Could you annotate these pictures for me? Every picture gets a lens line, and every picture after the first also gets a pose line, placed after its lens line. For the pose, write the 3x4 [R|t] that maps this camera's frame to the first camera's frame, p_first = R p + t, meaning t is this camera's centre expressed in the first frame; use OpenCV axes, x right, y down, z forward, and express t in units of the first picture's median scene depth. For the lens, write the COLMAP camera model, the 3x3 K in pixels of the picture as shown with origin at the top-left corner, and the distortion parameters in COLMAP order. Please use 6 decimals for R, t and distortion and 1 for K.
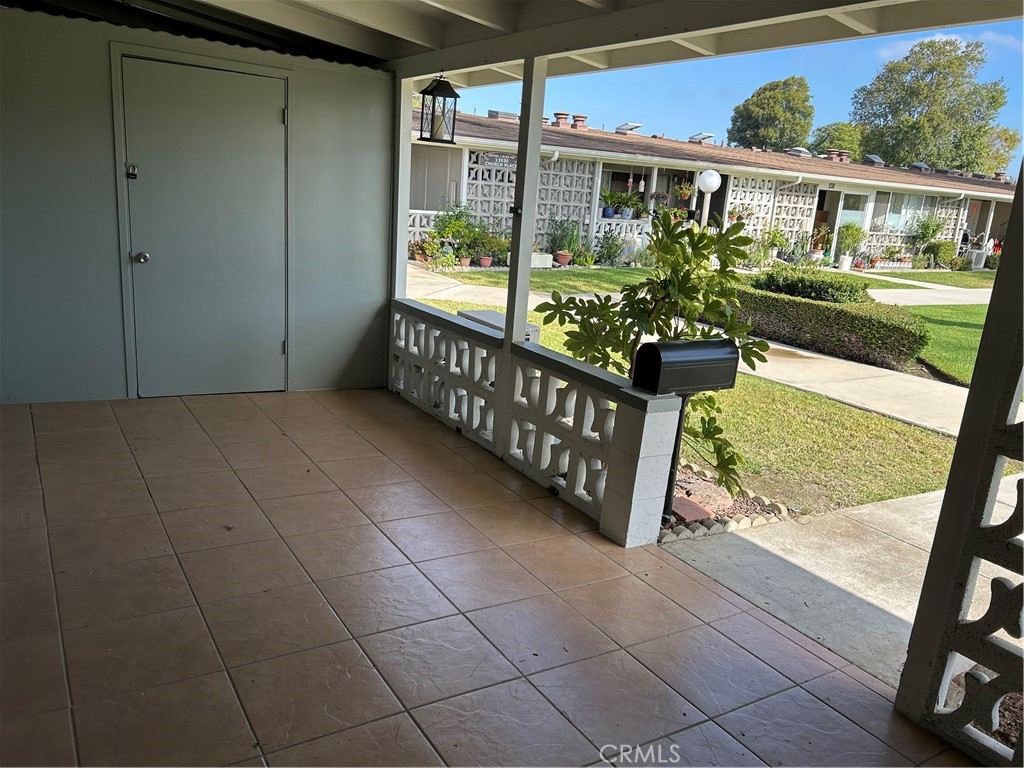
lens RADIAL K [[766.0, 0, 510.6], [0, 766.0, 389.4], [0, 0, 1]] dist [0.062266, -0.067802]
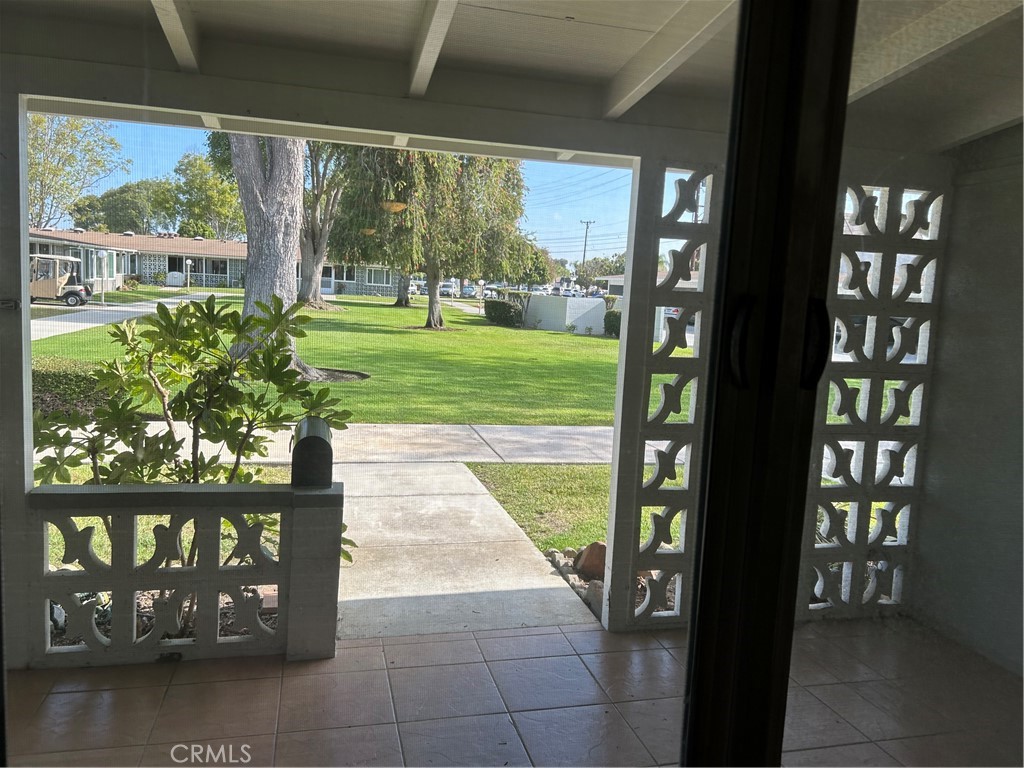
lens RADIAL K [[766.0, 0, 512.3], [0, 766.0, 374.1], [0, 0, 1]] dist [0.062266, -0.067802]
pose [[0.310240, -0.165702, 0.936106, -0.544328], [0.210909, 0.972150, 0.102183, -0.159397], [-0.926967, 0.165732, 0.336548, 0.393227]]
